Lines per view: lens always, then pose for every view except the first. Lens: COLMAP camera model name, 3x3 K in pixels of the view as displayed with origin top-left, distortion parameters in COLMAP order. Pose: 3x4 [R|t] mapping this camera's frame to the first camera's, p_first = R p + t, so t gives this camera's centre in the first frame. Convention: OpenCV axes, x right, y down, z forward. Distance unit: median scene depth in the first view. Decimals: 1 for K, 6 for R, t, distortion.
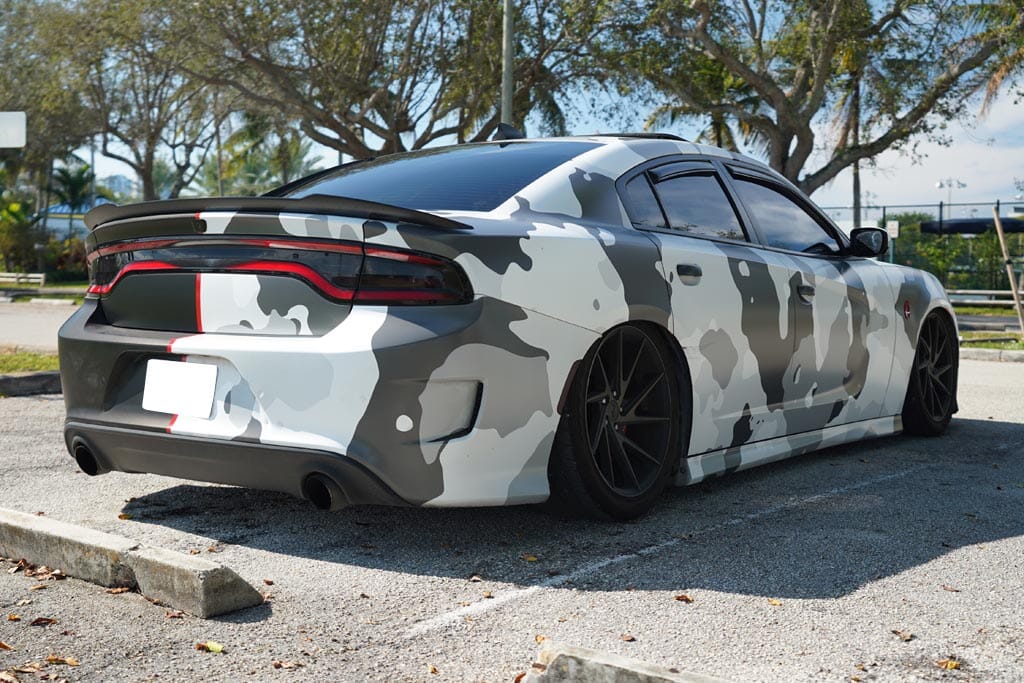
lens RADIAL K [[1370.4, 0, 512.0], [0, 1370.4, 341.5], [0, 0, 1]] dist [-0.020923, -0.009627]
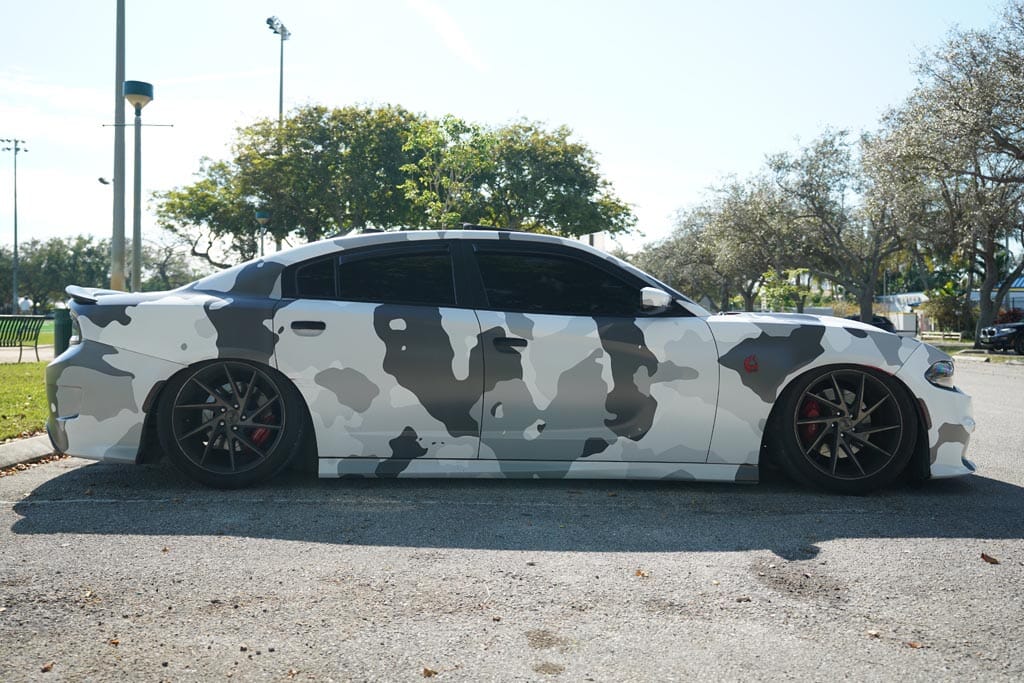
lens RADIAL K [[761.3, 0, 512.0], [0, 761.3, 341.5], [0, 0, 1]] dist [0.026567, 0.003330]
pose [[0.578867, 0.011268, -0.815344, 1.069075], [-0.042984, 0.998936, -0.016712, -0.036871], [0.814288, 0.044721, 0.578735, 0.851088]]
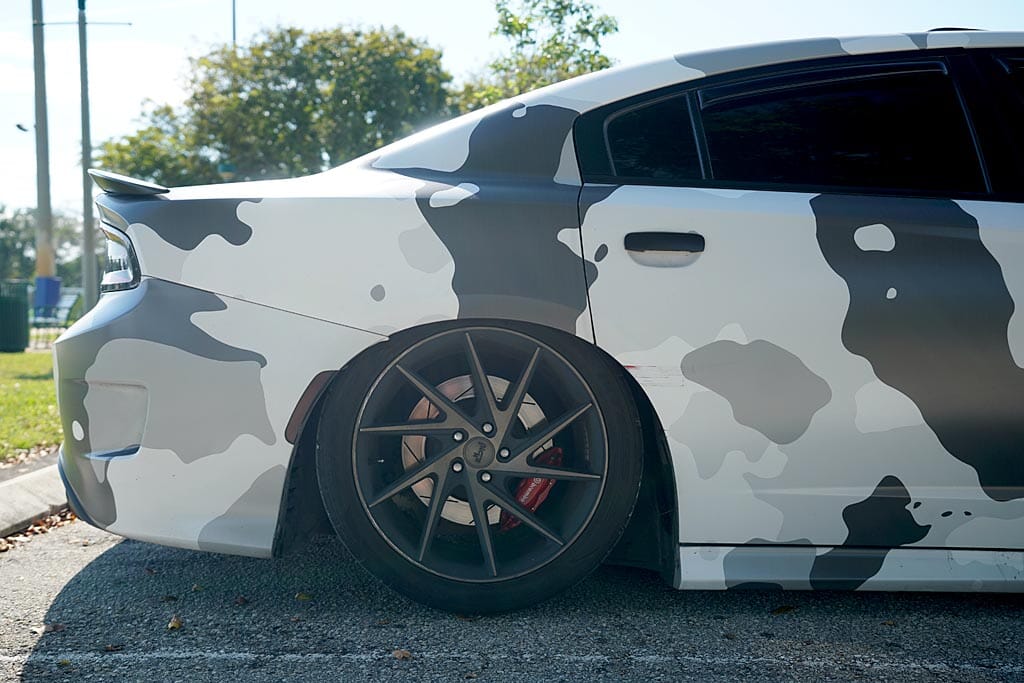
lens RADIAL K [[938.2, 0, 512.5], [0, 938.2, 393.3], [0, 0, 1]] dist [0.044618, -0.000637]
pose [[0.564043, 0.064359, -0.823233, 0.524563], [-0.040640, 0.997913, 0.050171, -0.003280], [0.824744, 0.005158, 0.565482, 0.842839]]
